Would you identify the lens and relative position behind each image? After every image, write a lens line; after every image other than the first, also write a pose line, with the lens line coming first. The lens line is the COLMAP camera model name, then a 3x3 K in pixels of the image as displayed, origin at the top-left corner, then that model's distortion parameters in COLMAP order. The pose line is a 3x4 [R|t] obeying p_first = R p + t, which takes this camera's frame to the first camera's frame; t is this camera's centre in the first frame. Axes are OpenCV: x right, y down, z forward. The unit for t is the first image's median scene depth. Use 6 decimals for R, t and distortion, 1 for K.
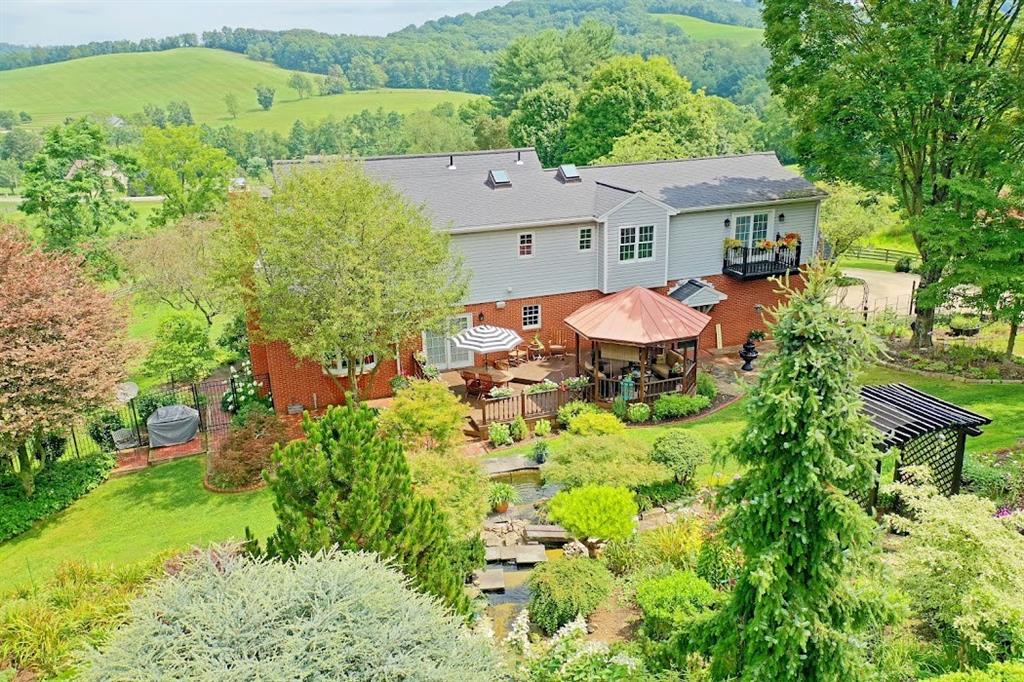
lens RADIAL K [[821.0, 0, 512.0], [0, 821.0, 341.0], [0, 0, 1]] dist [0.012948, -0.003685]
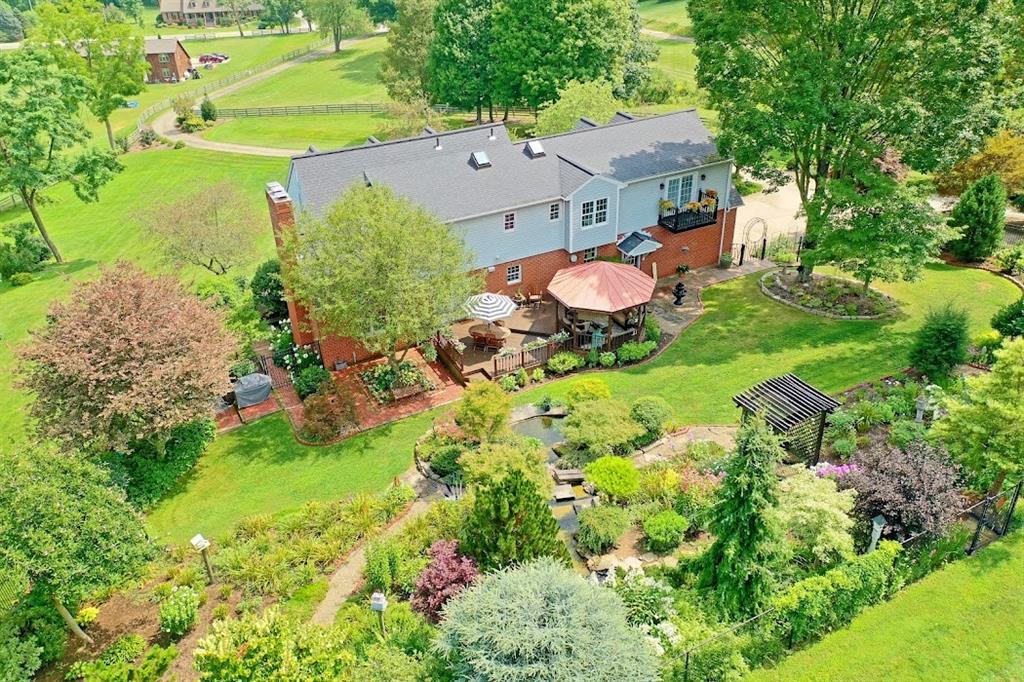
lens RADIAL K [[831.8, 0, 512.0], [0, 831.8, 341.0], [0, 0, 1]] dist [0.060180, -0.166993]
pose [[0.990490, -0.071103, 0.117786, -0.141042], [0.042869, 0.972984, 0.226857, -0.225599], [-0.130735, -0.219650, 0.966779, -0.272735]]
